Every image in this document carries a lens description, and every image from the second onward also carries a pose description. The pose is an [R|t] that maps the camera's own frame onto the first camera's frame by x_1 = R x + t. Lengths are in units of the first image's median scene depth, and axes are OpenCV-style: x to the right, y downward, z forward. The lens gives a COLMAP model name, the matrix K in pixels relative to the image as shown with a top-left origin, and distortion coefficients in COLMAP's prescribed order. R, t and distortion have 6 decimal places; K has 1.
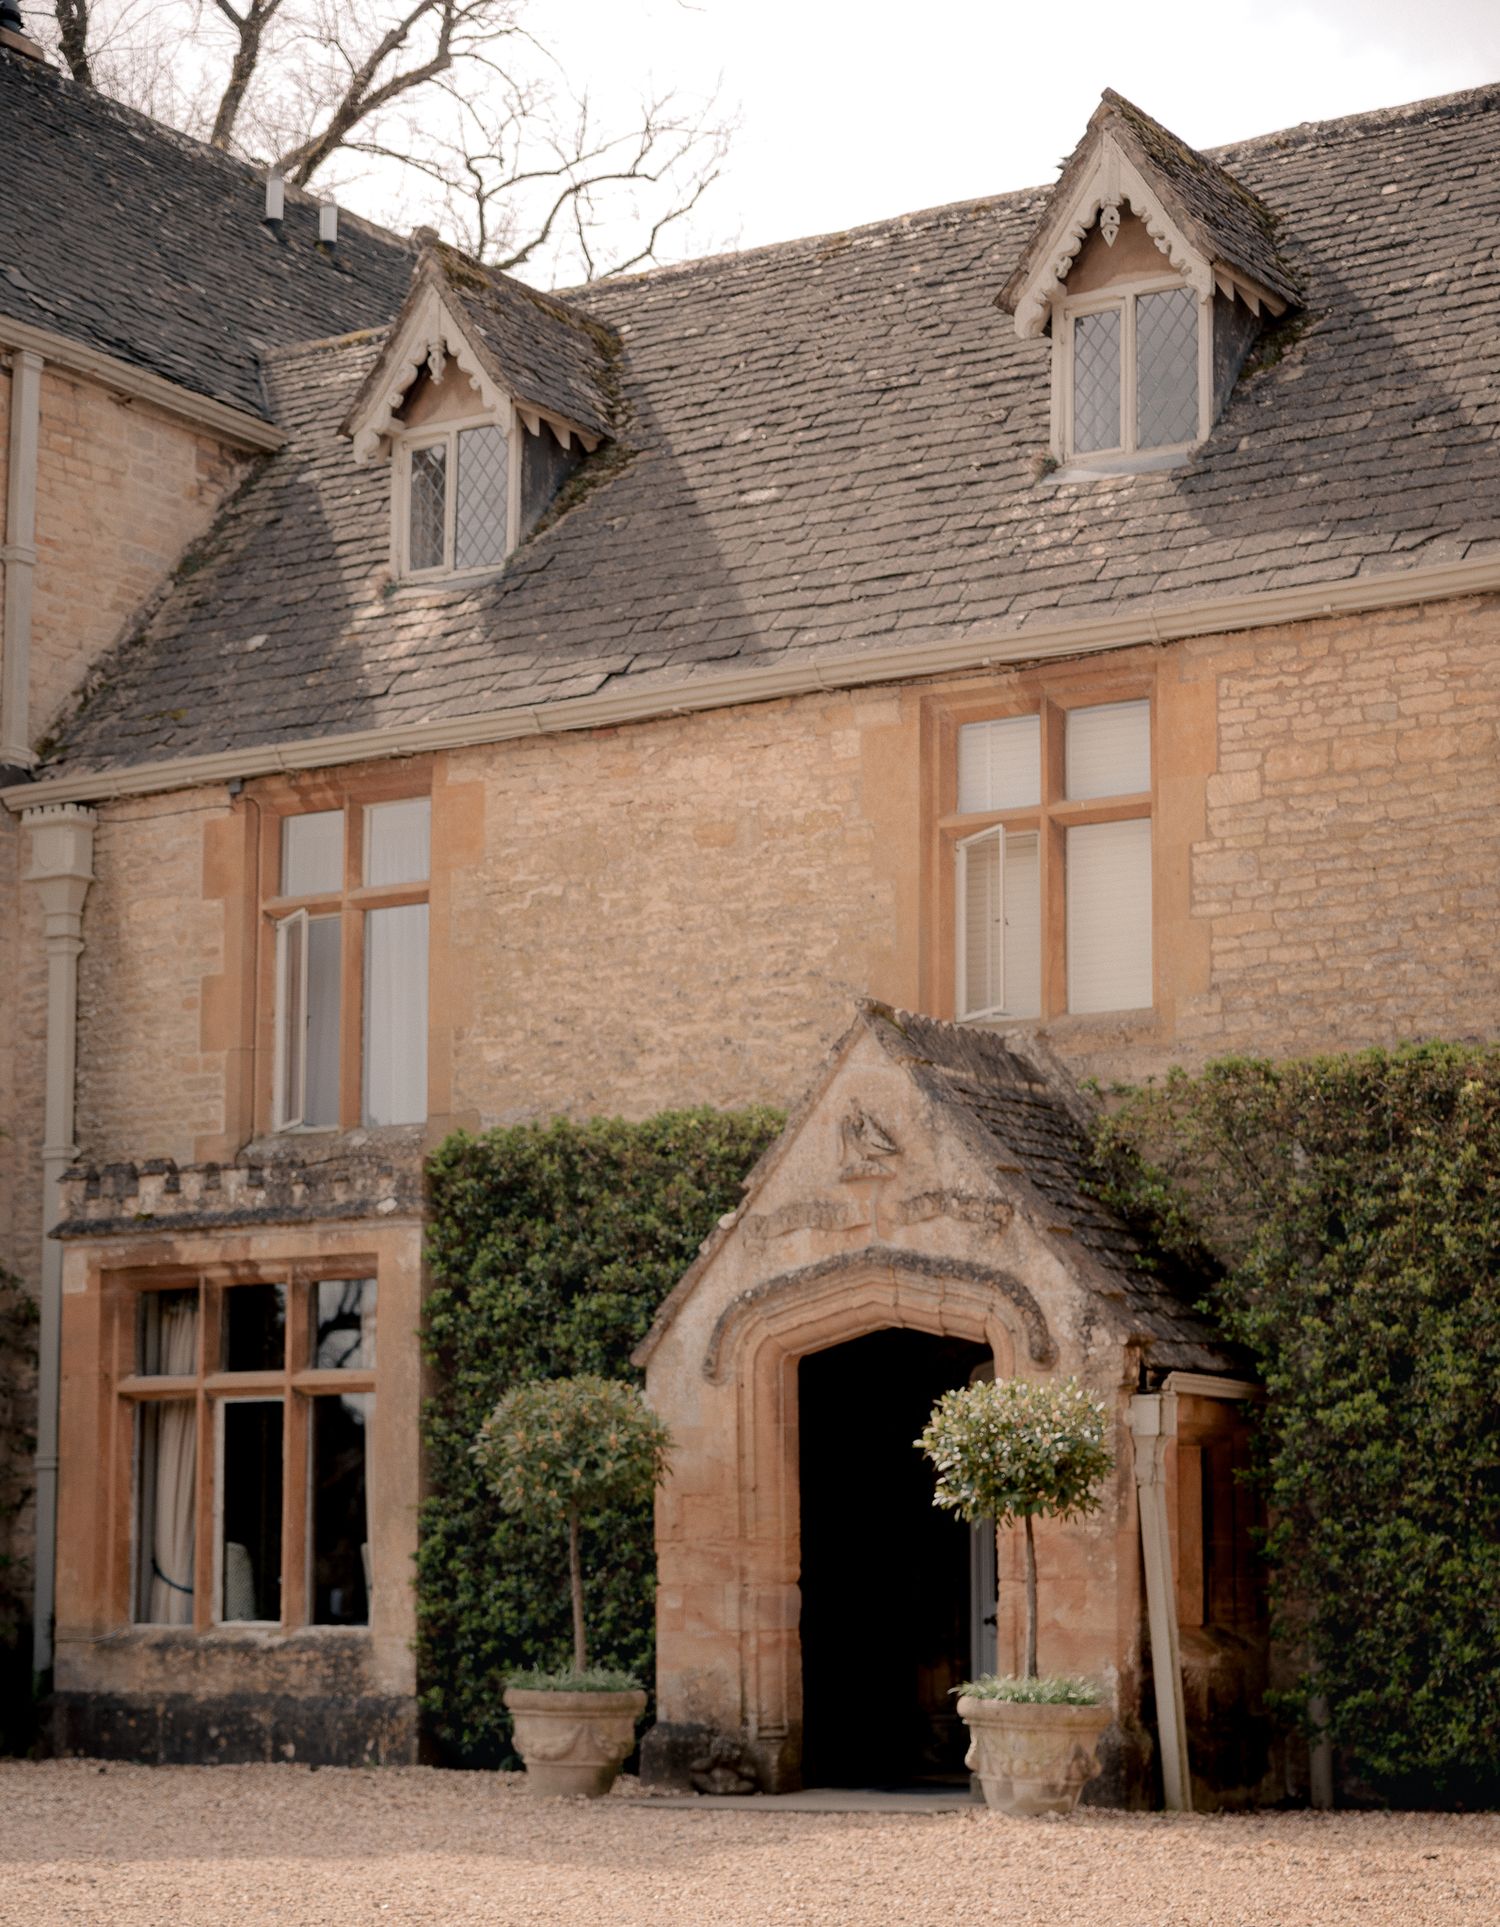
lens RADIAL K [[3916.1, 0, 749.2], [0, 3916.1, 966.2], [0, 0, 1]] dist [0.018269, 0.000000]
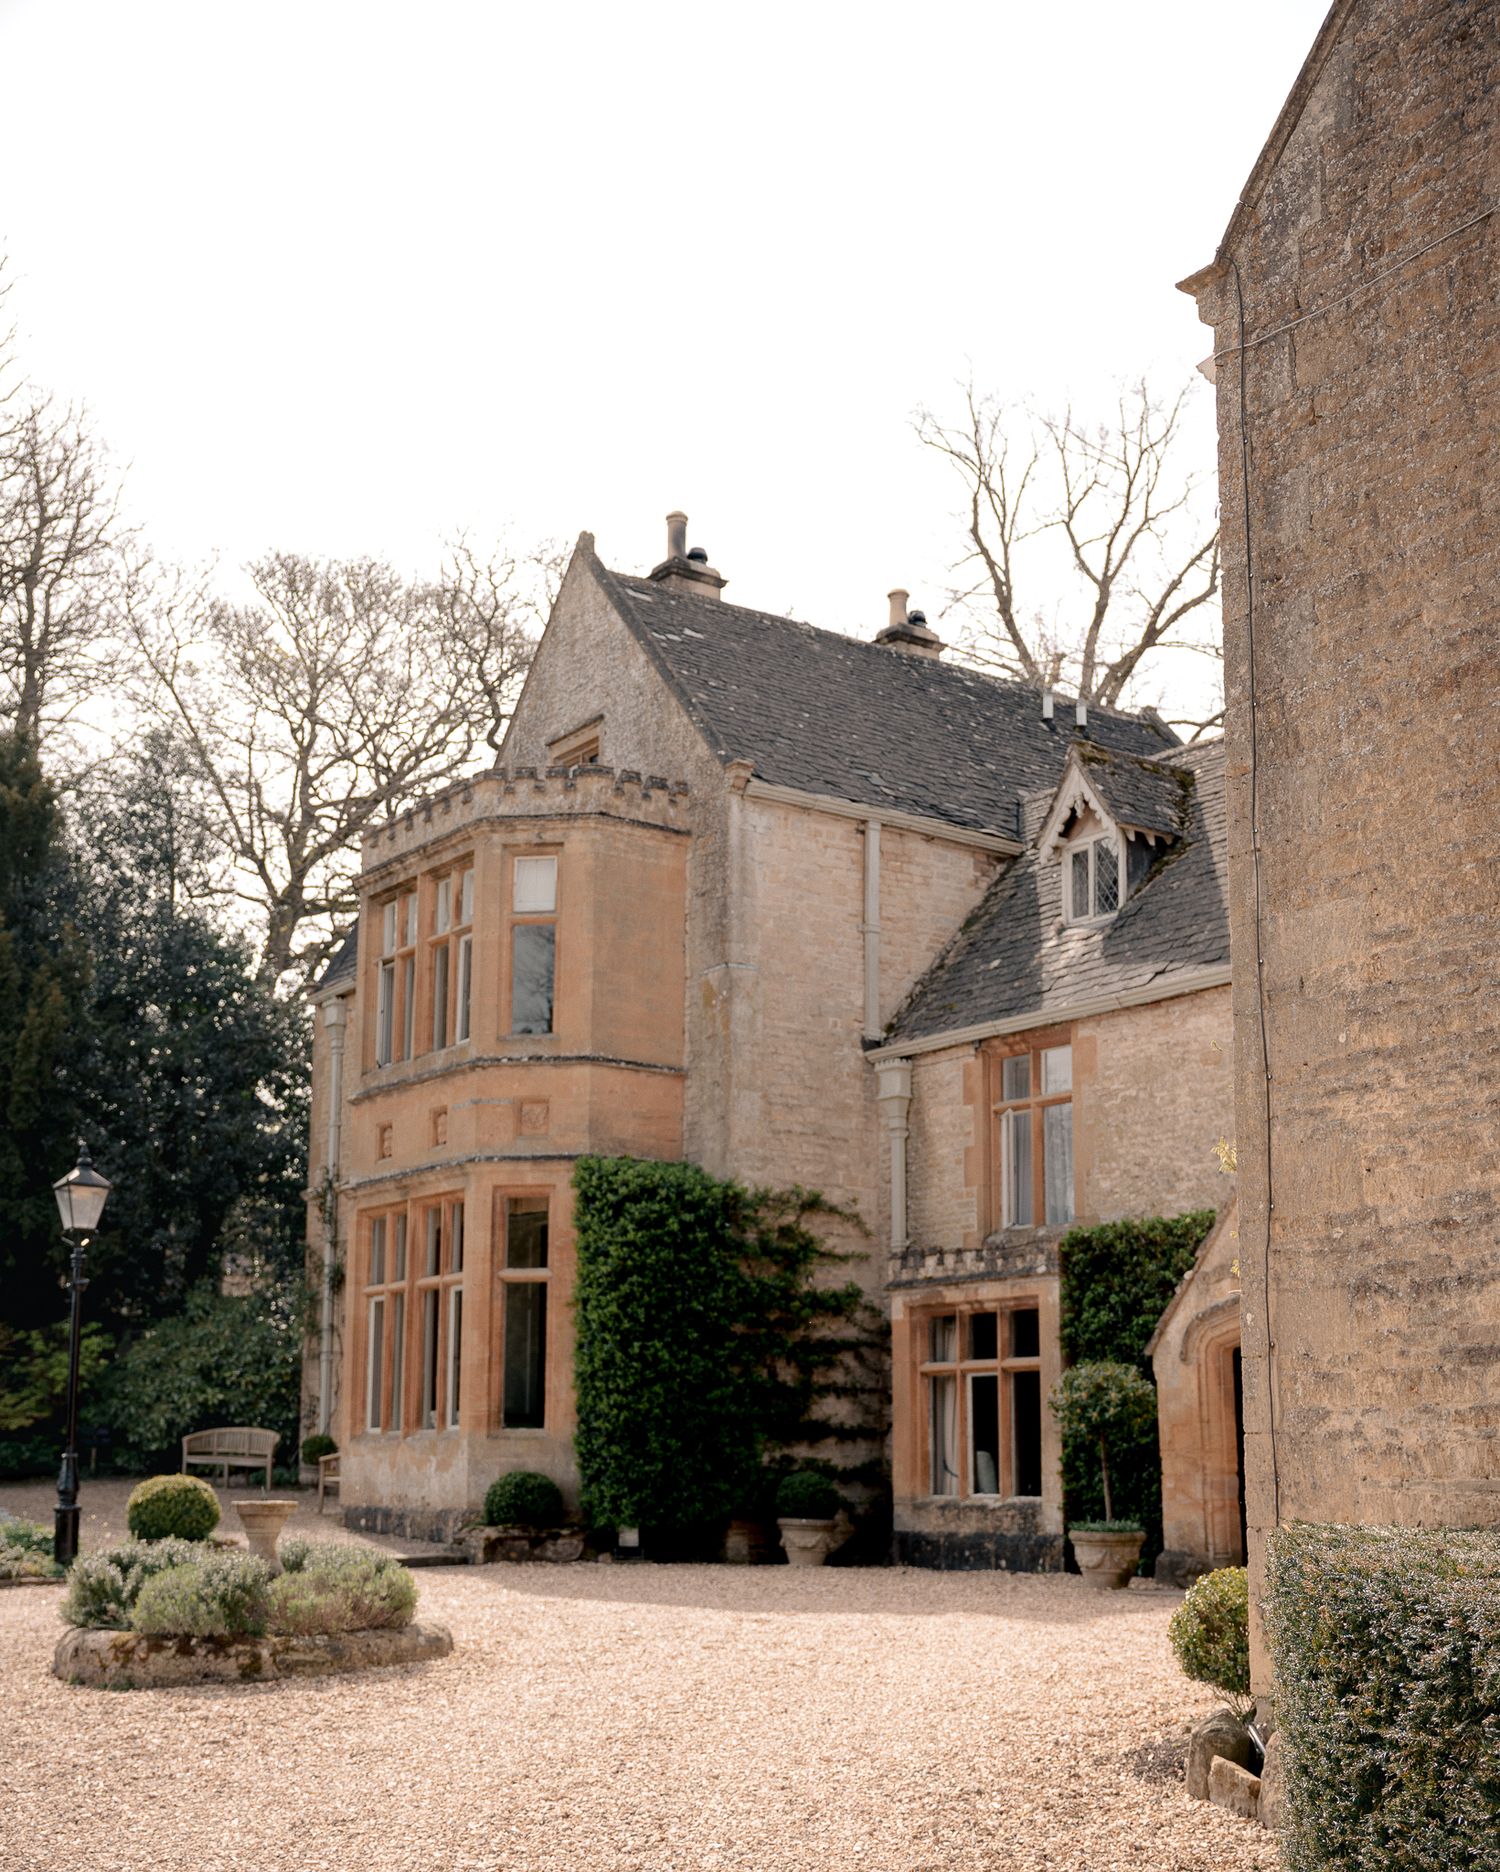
lens RADIAL K [[2393.3, 0, 750.8], [0, 2393.3, 935.6], [0, 0, 1]] dist [-0.005954, 0.000000]
pose [[0.931675, -0.080591, -0.354242, 0.186592], [0.057690, 0.995531, -0.074759, -0.019115], [0.358684, 0.049215, 0.932161, -0.116528]]
